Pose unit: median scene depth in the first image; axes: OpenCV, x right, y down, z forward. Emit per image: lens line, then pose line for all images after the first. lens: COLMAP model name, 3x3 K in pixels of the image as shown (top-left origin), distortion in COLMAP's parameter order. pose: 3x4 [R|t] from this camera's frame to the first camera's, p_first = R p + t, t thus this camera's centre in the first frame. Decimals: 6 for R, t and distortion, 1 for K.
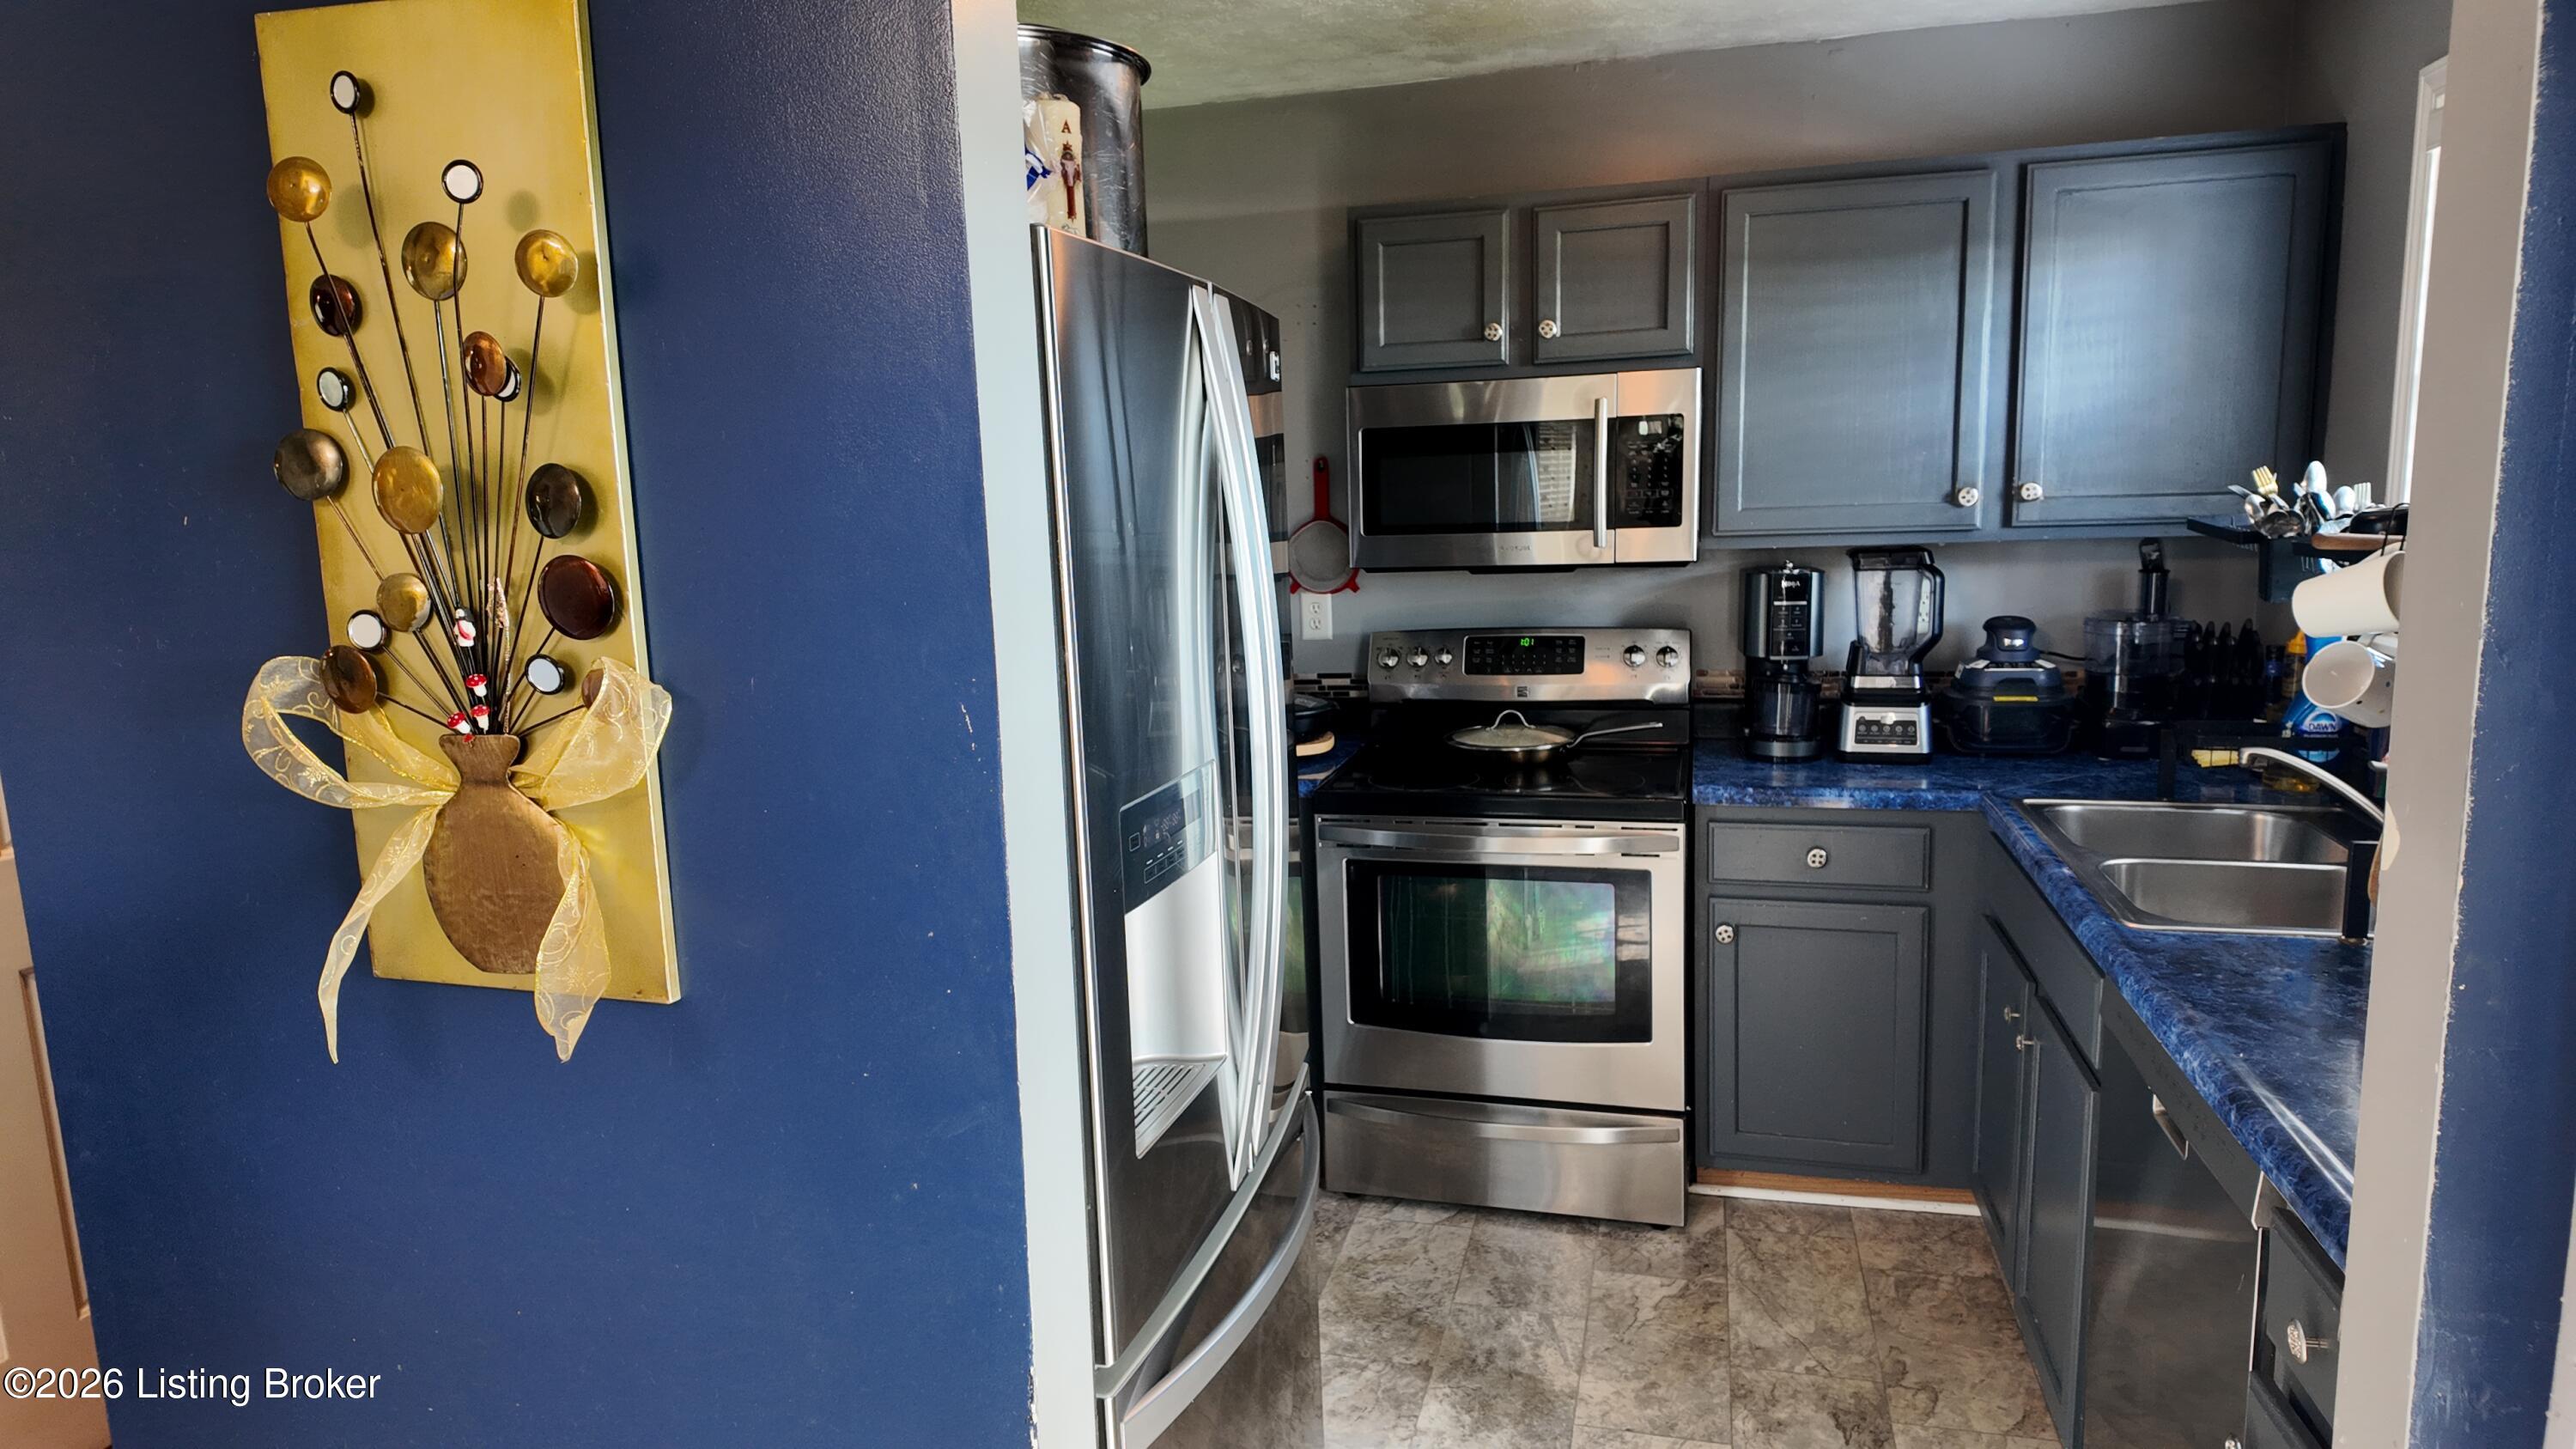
lens RADIAL K [[1530.8, 0, 1256.9], [0, 1530.8, 744.8], [0, 0, 1]] dist [-0.000528, -0.000585]
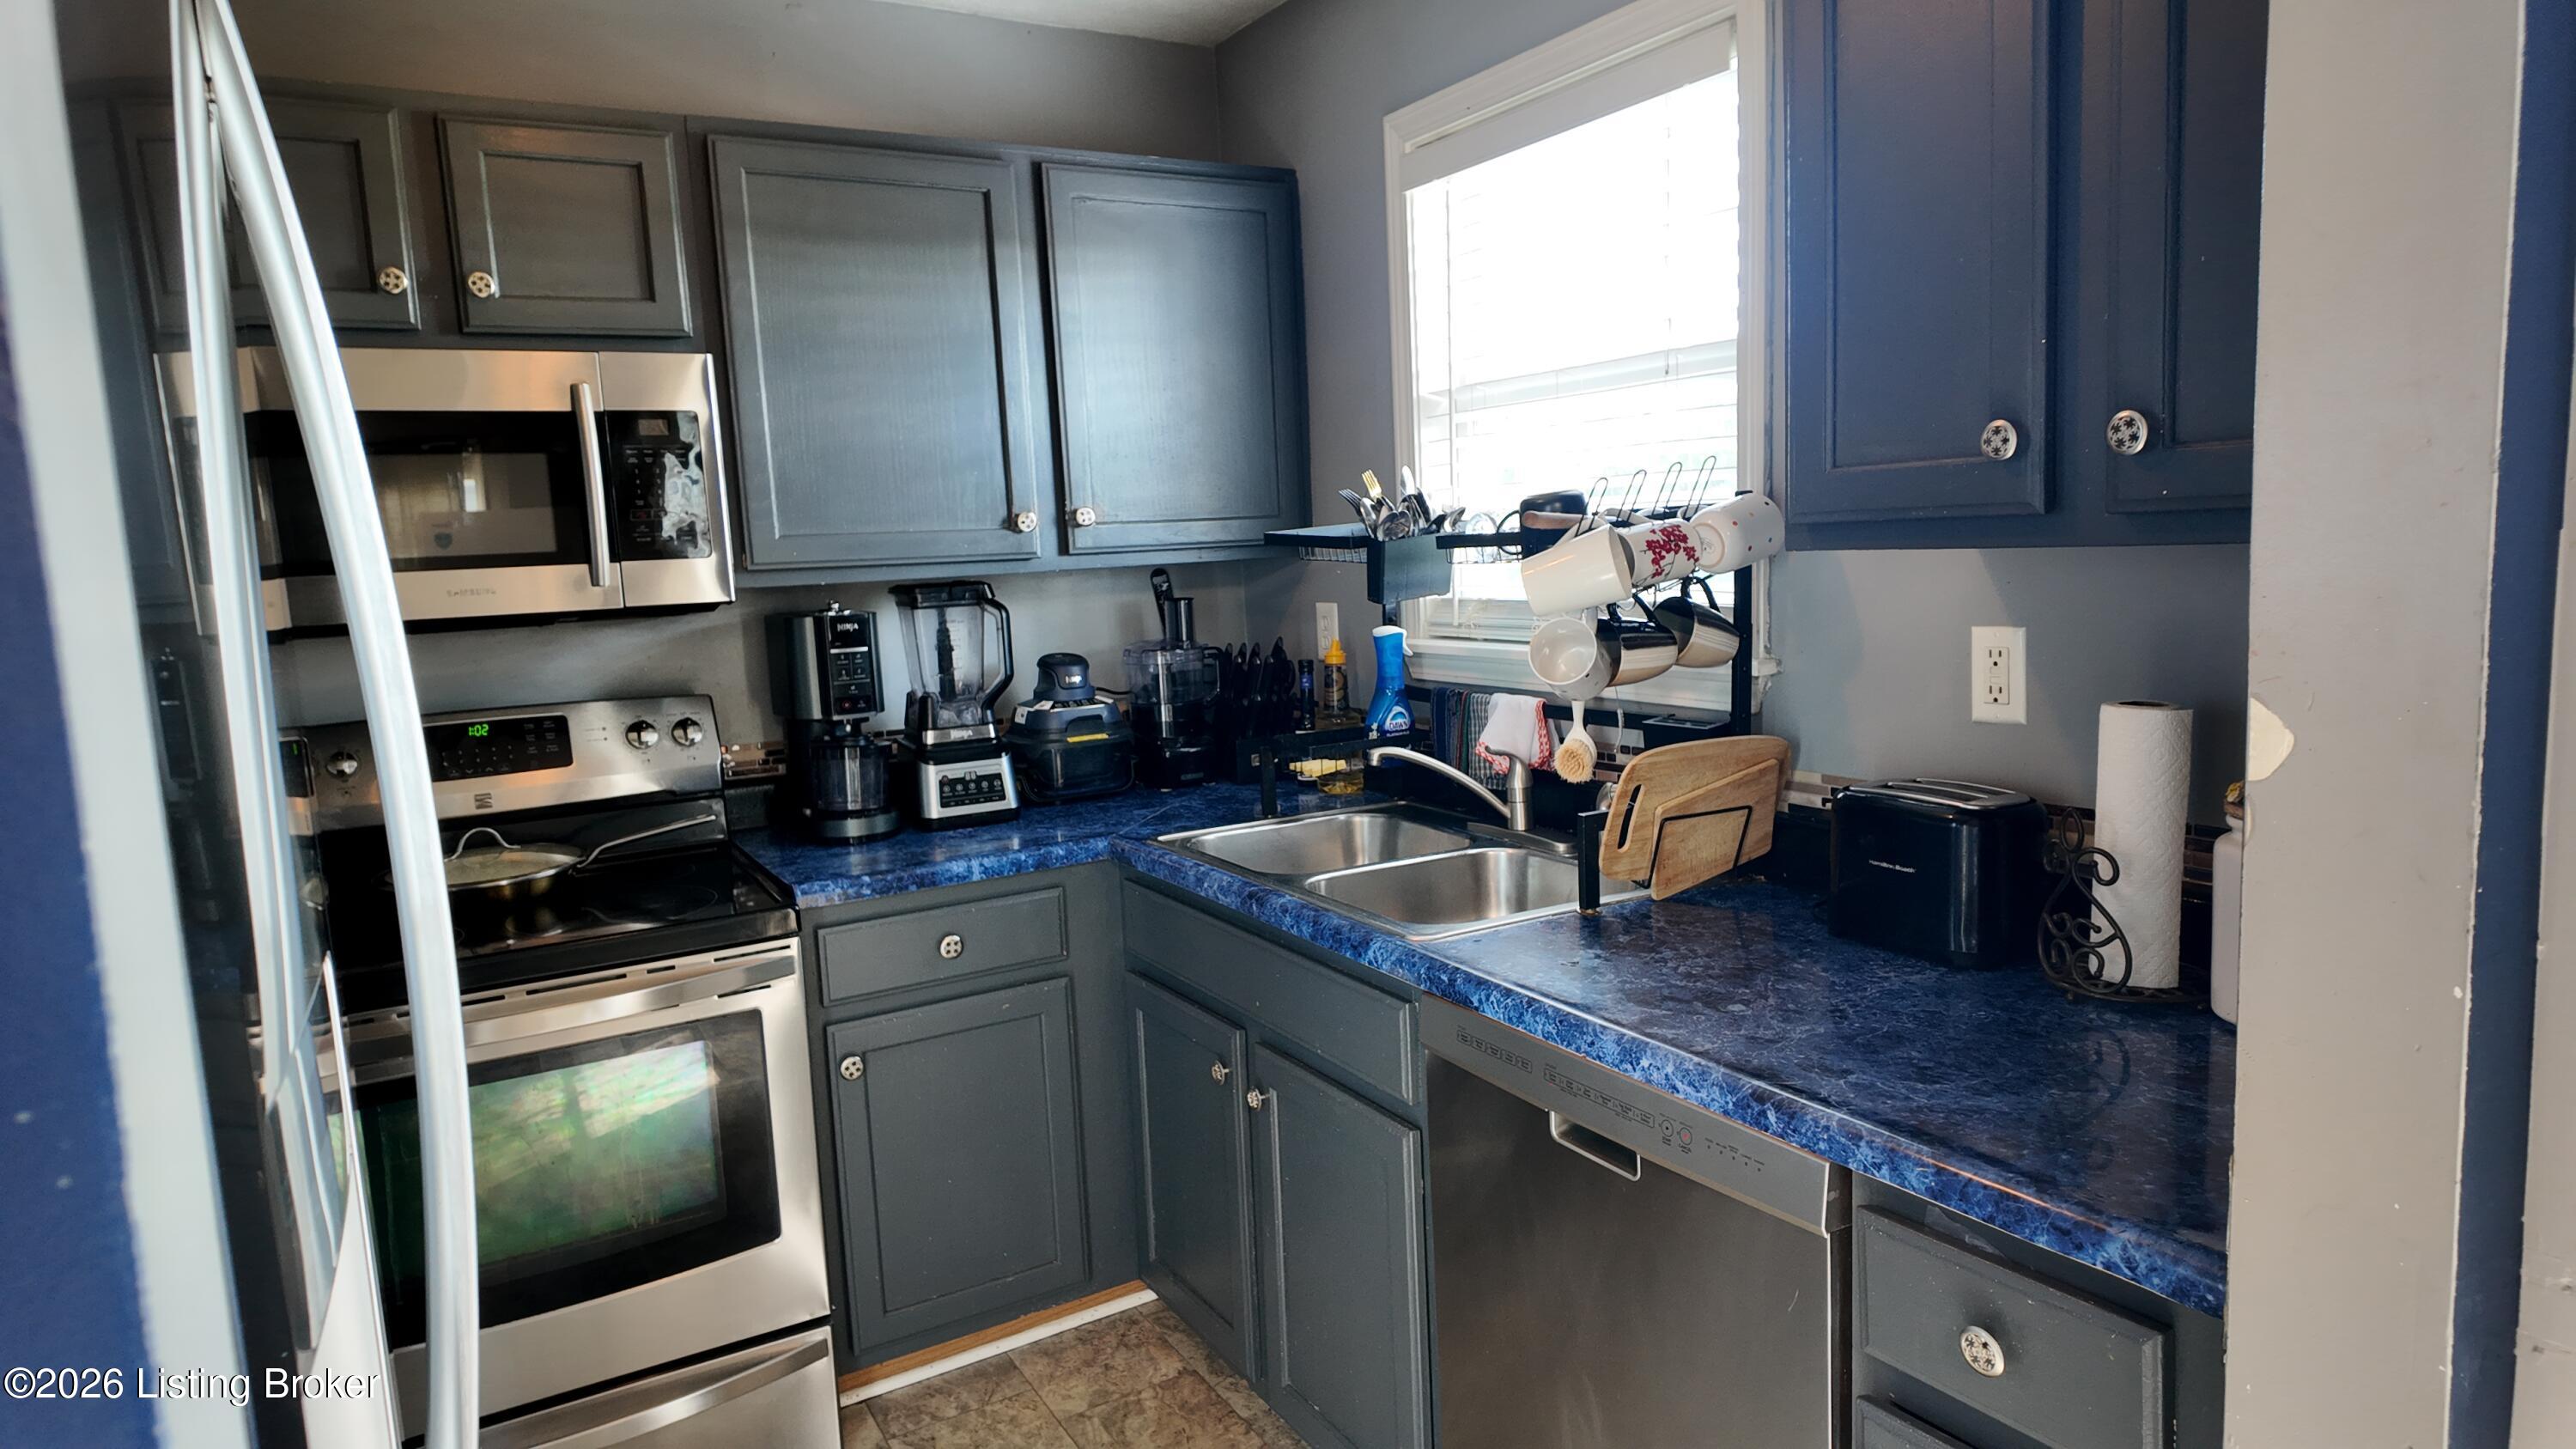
lens RADIAL K [[1498.0, 0, 1296.8], [0, 1498.0, 730.2], [0, 0, 1]] dist [0.120647, -0.160352]
pose [[0.686266, -0.091303, 0.721597, -0.080368], [0.144620, 0.989410, -0.012349, -0.004514], [-0.712828, 0.112832, 0.692203, 0.265574]]
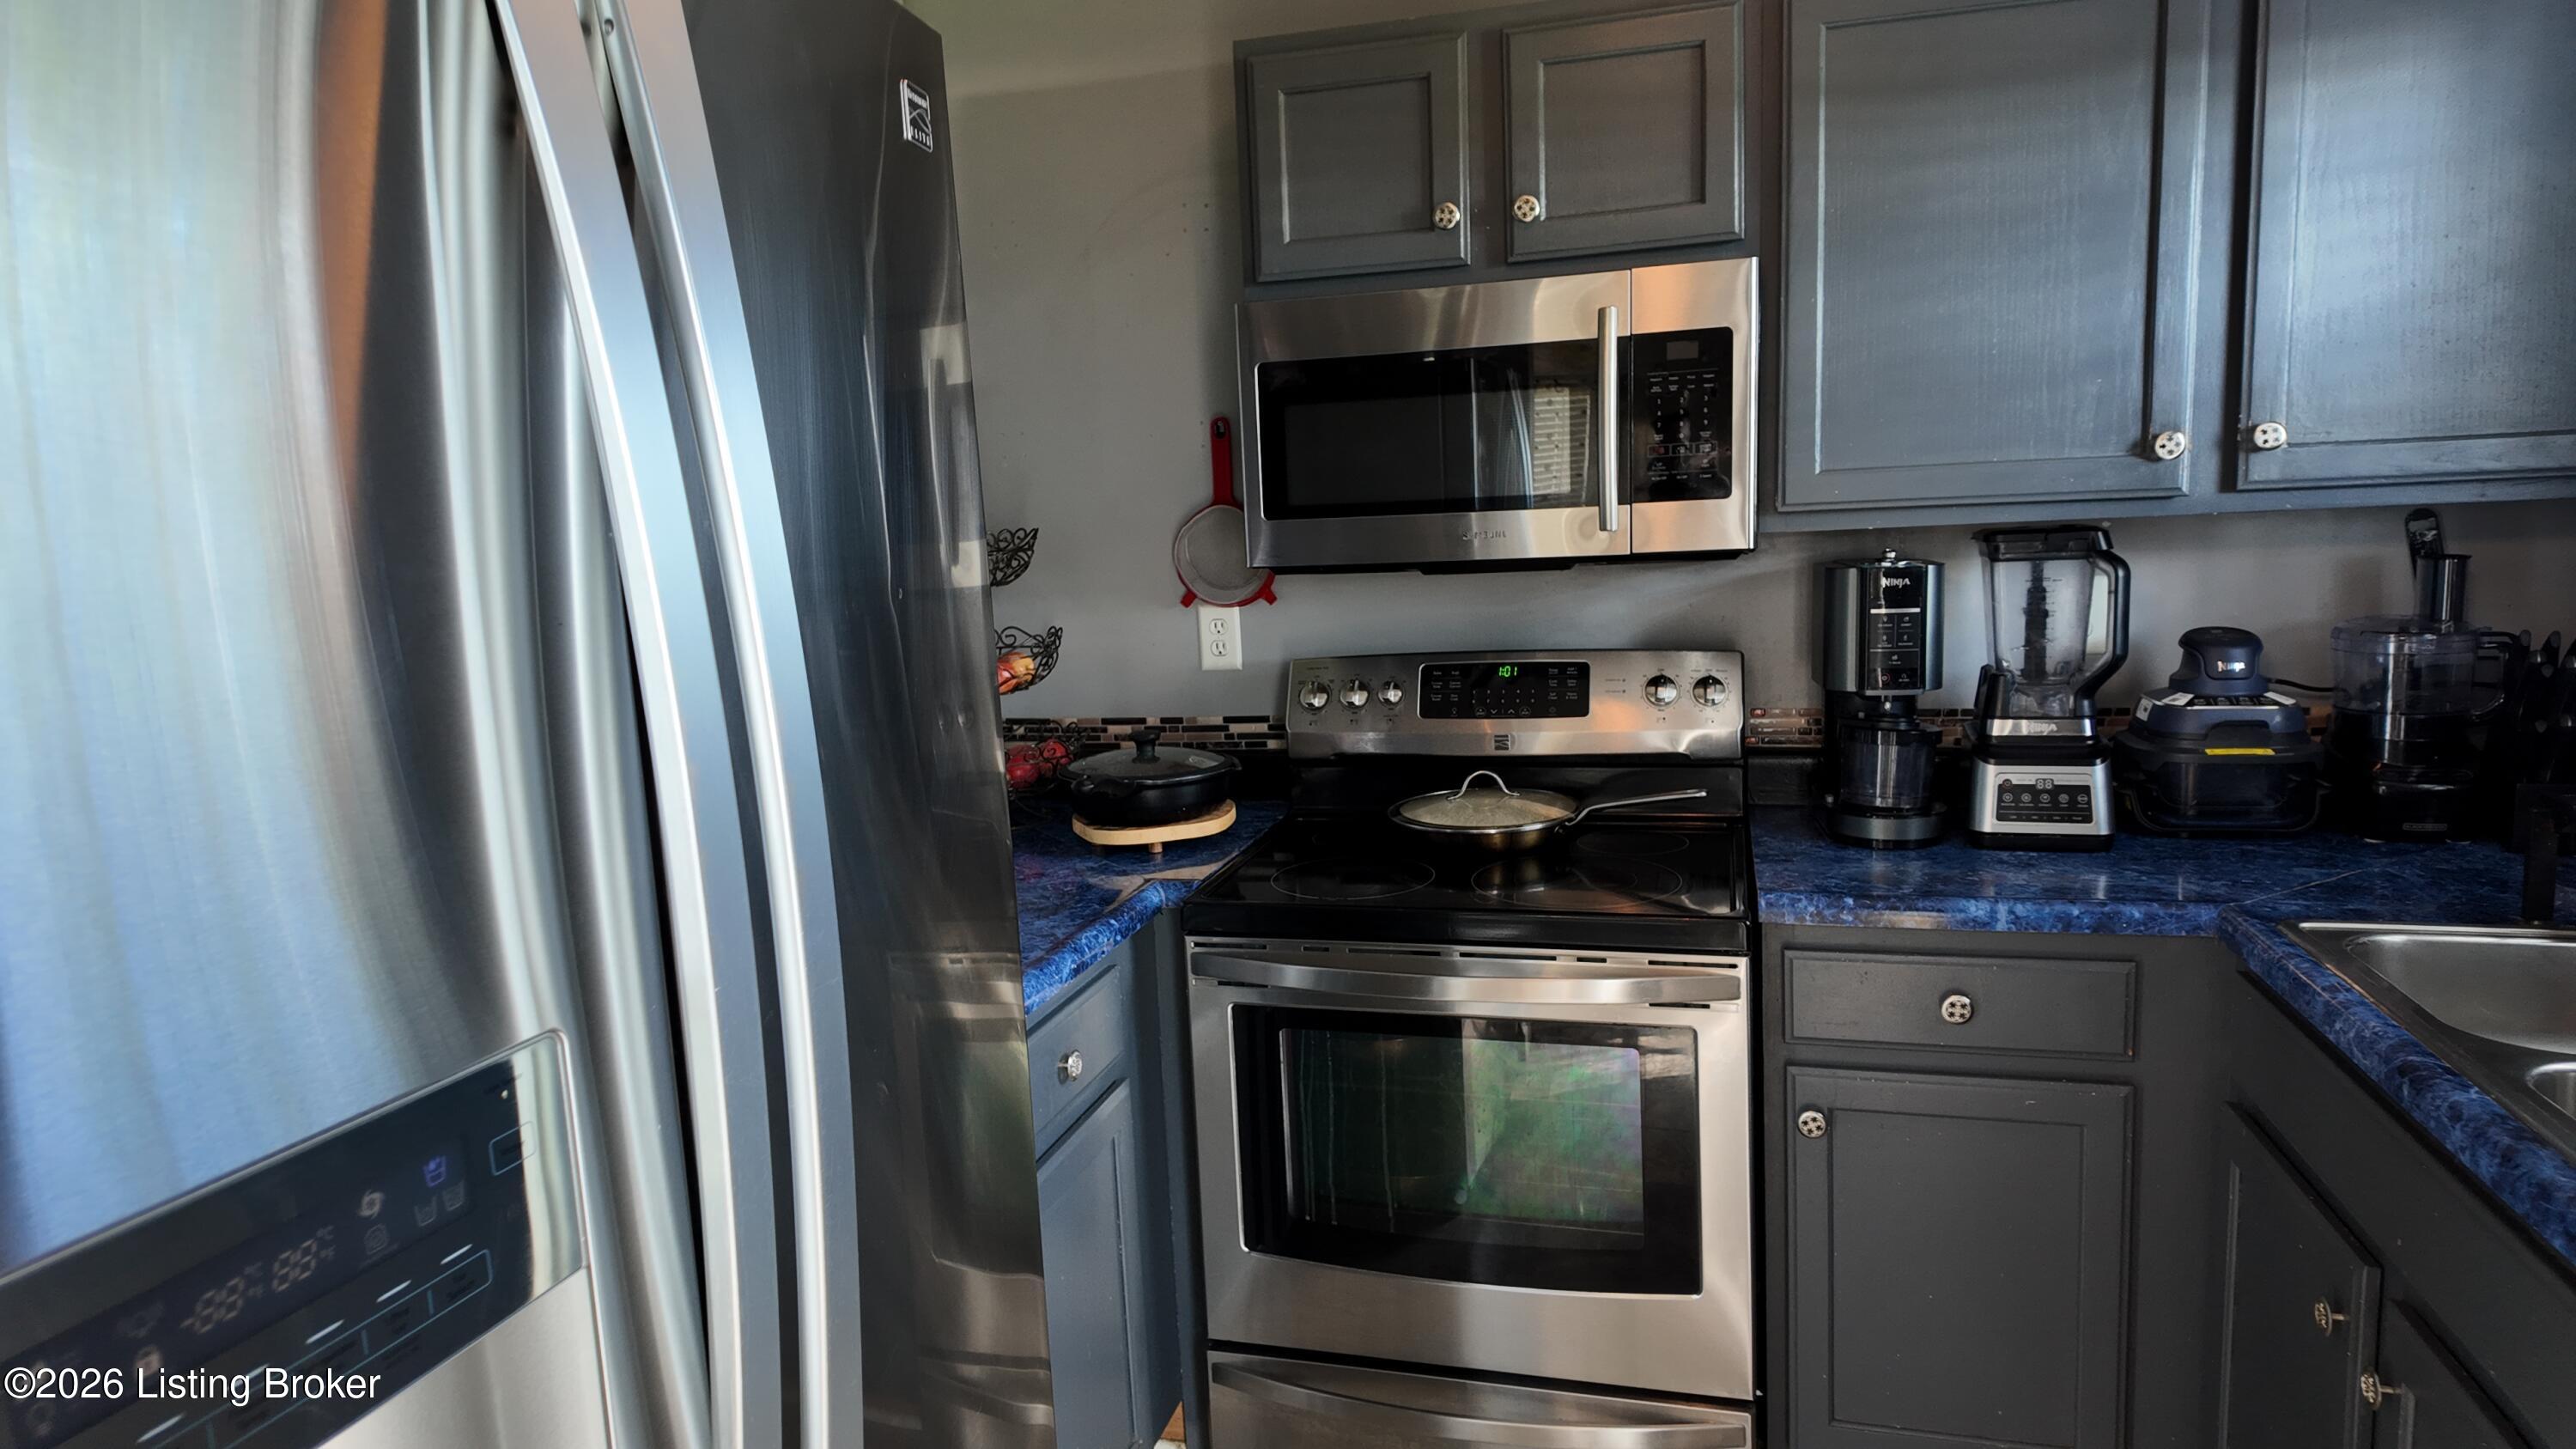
lens RADIAL K [[1516.0, 0, 1288.0], [0, 1516.0, 724.5], [0, 0, 1]] dist [0.001162, 0.000179]
pose [[0.999928, -0.010194, 0.006379, 0.078792], [0.010363, 0.999583, -0.026951, -0.027926], [-0.006102, 0.027015, 0.999616, 0.341711]]
